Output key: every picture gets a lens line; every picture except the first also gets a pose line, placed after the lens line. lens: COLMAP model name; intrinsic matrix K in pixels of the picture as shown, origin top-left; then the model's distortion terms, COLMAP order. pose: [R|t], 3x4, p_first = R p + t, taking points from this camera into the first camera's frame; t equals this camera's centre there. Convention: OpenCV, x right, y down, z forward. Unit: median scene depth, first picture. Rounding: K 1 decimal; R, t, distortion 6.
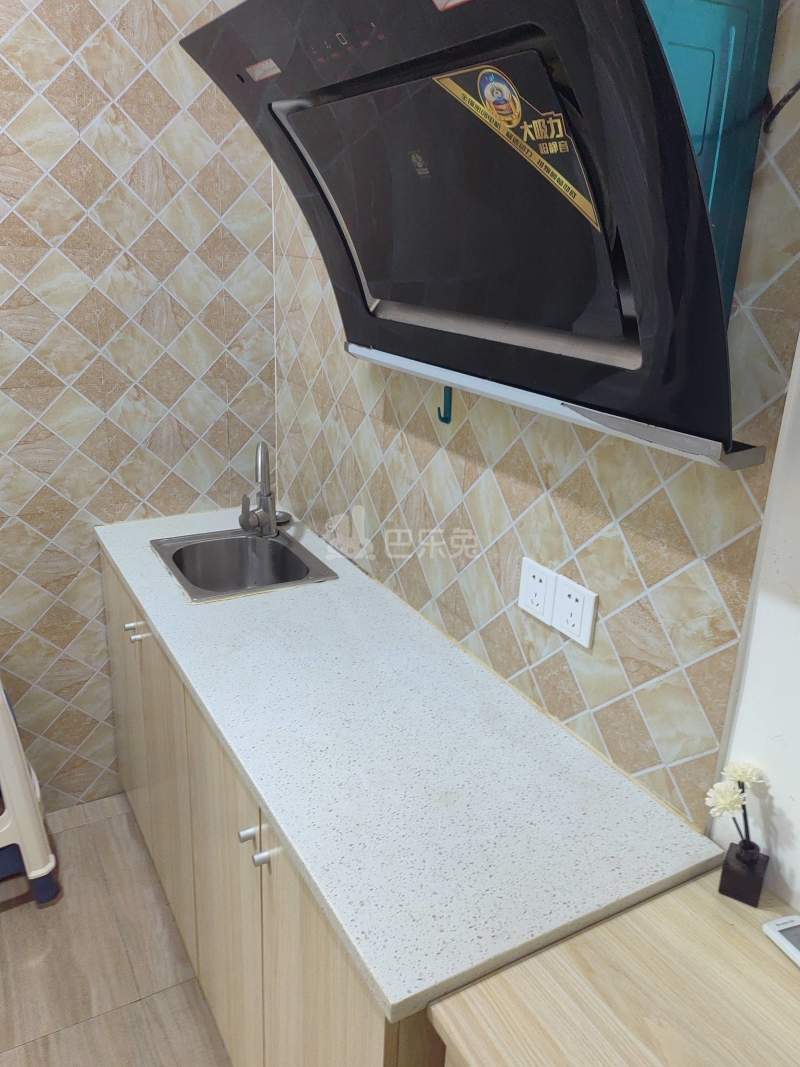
lens RADIAL K [[833.4, 0, 400.2], [0, 833.4, 515.7], [0, 0, 1]] dist [0.037245, 0.007080]
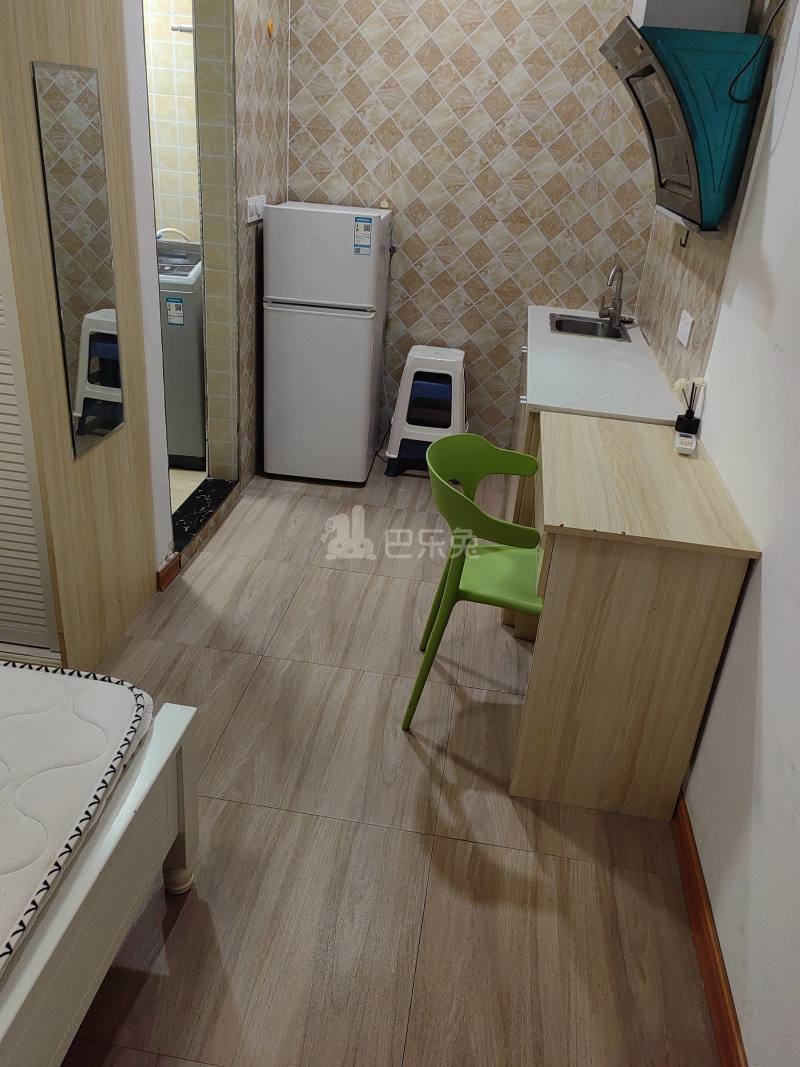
lens RADIAL K [[833.4, 0, 400.6], [0, 833.4, 534.3], [0, 0, 1]] dist [0.037245, 0.007080]
pose [[0.797777, 0.293979, -0.526430, 0.553538], [-0.241409, 0.955787, 0.167905, 0.262353], [0.552515, -0.006865, 0.833474, -0.738116]]
